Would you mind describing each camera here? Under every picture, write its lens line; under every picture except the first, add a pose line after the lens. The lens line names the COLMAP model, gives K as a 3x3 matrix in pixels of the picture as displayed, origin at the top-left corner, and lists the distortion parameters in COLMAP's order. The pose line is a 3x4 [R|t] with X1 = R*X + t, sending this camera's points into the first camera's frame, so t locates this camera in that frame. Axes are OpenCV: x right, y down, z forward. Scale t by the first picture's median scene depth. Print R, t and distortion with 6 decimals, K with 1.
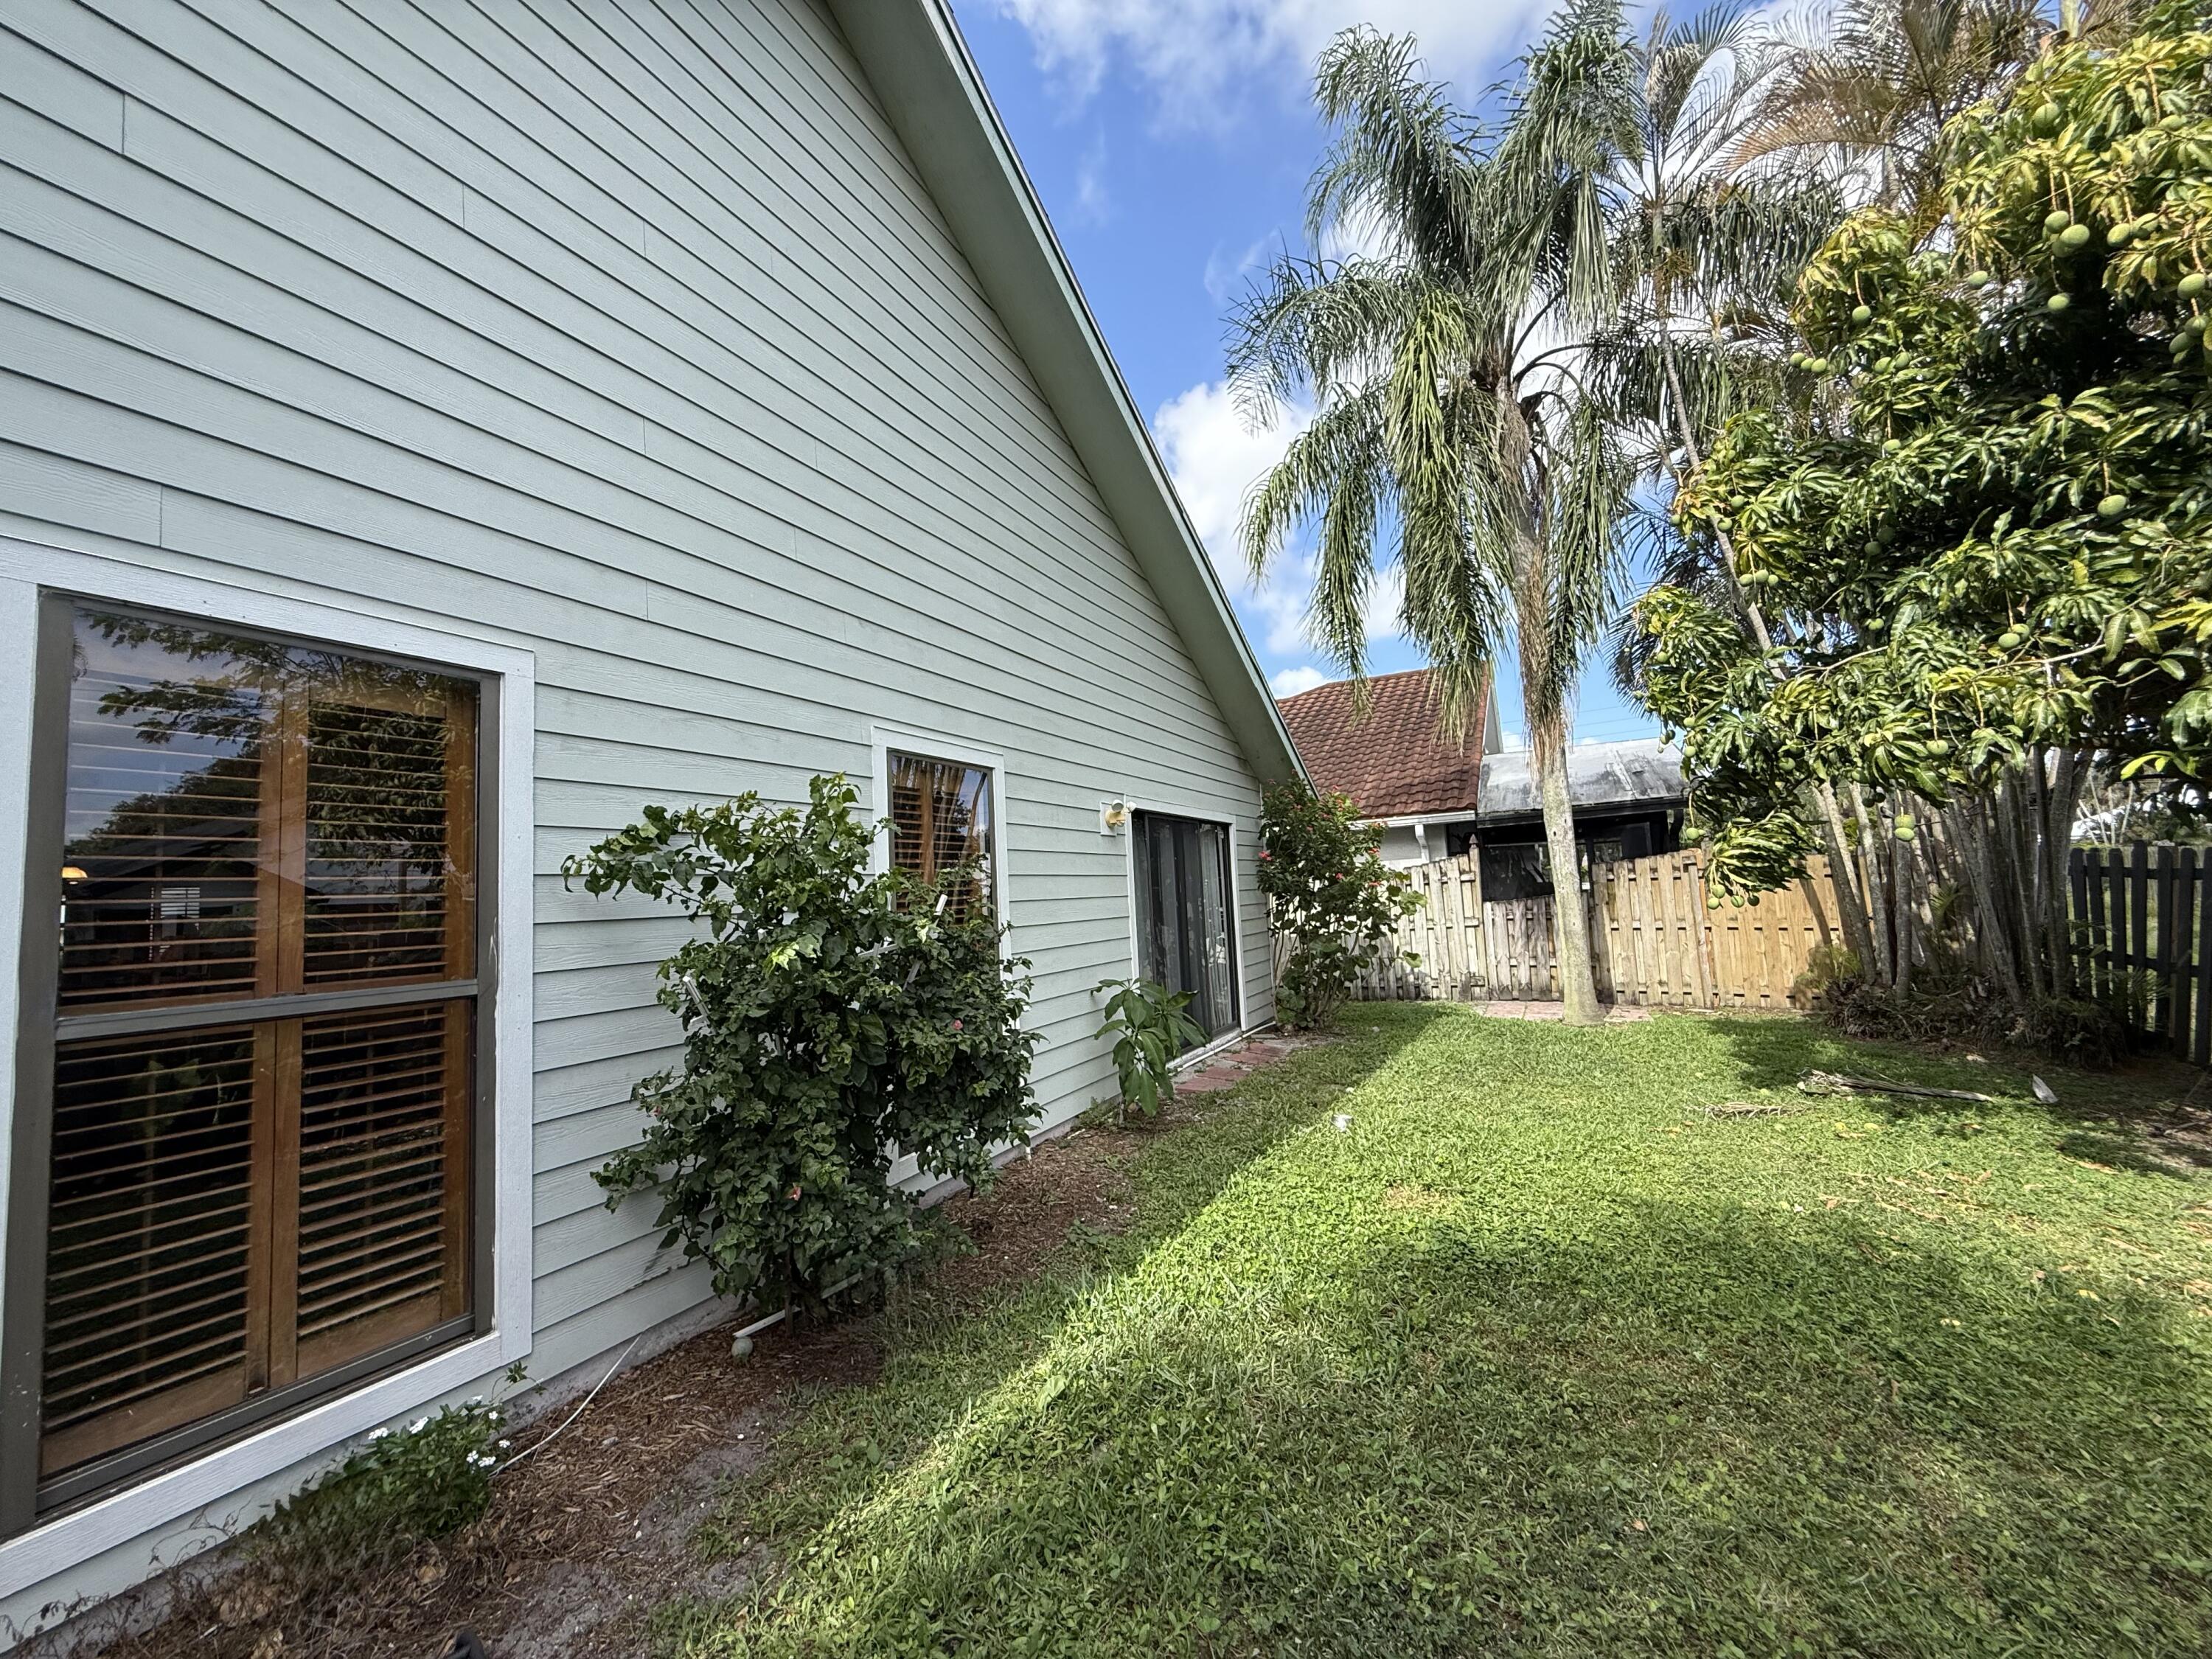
lens RADIAL K [[881.9, 0, 1097.7], [0, 881.9, 830.8], [0, 0, 1]] dist [-0.000720, -0.000060]
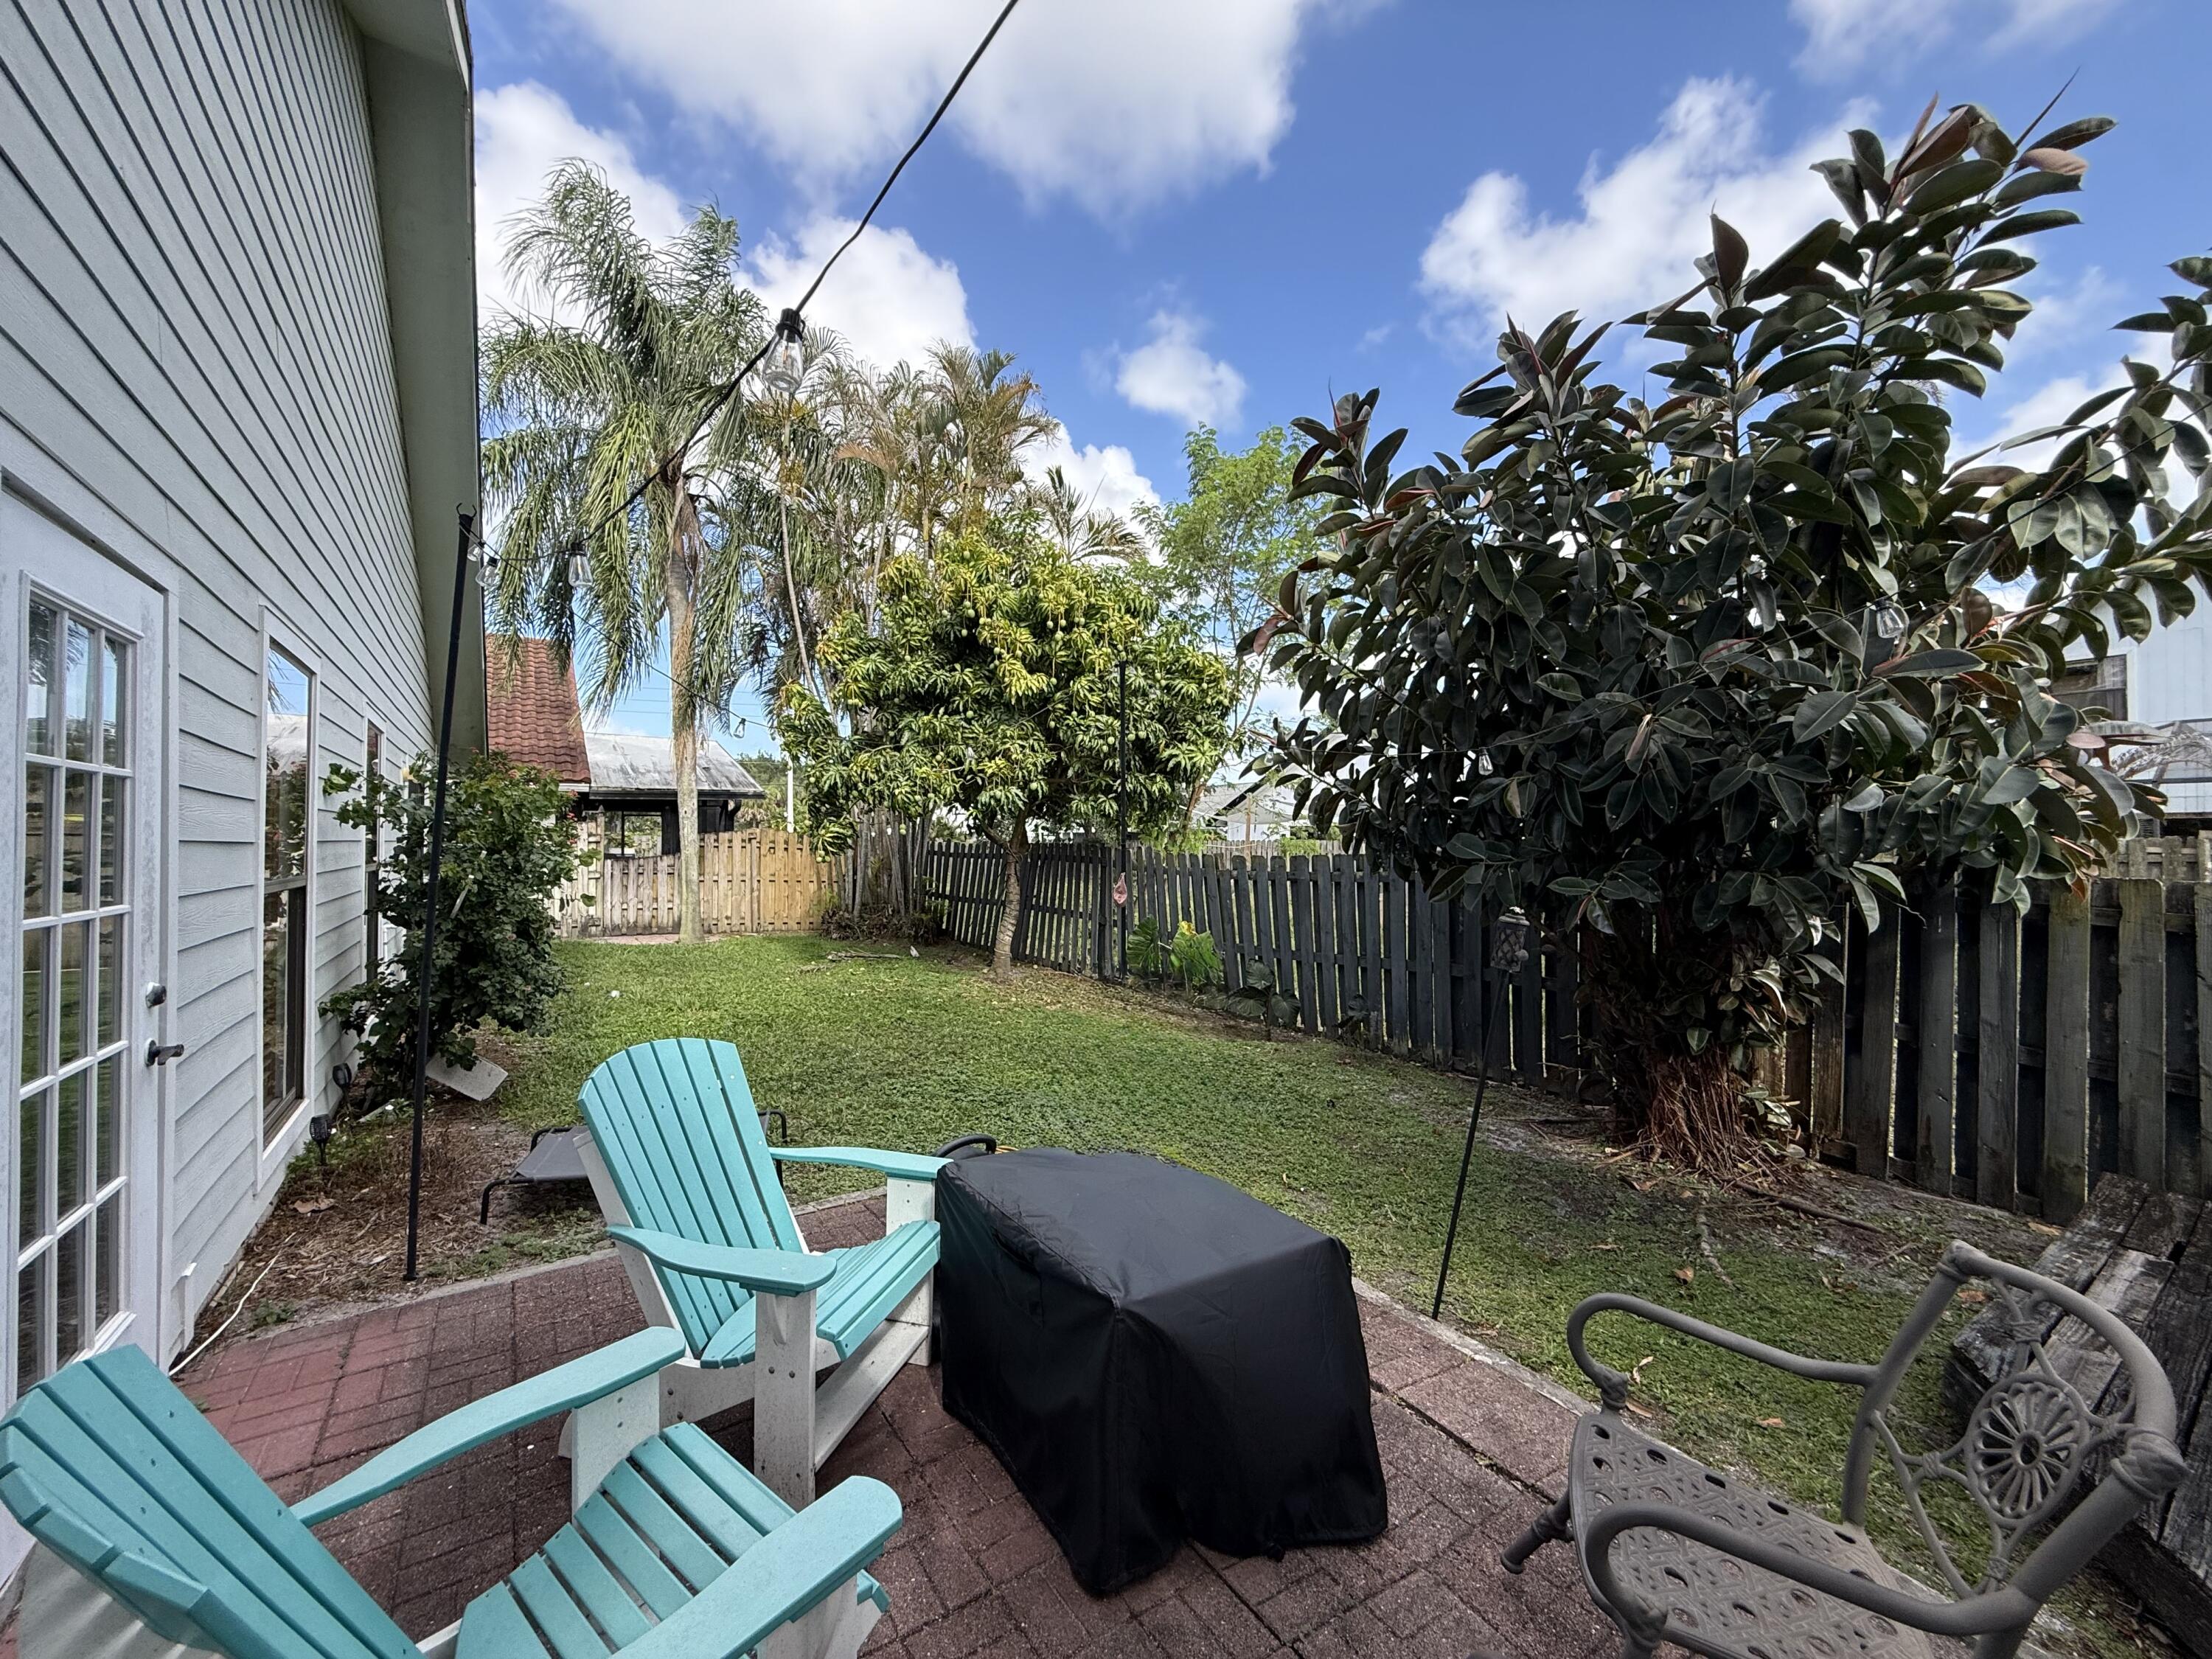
lens RADIAL K [[881.9, 0, 1097.7], [0, 881.9, 830.8], [0, 0, 1]] dist [-0.000720, -0.000060]
pose [[0.481096, 0.058701, 0.874701, -0.758547], [-0.090635, 0.995739, -0.016974, -0.005786], [-0.871970, -0.071113, 0.484366, -0.509760]]
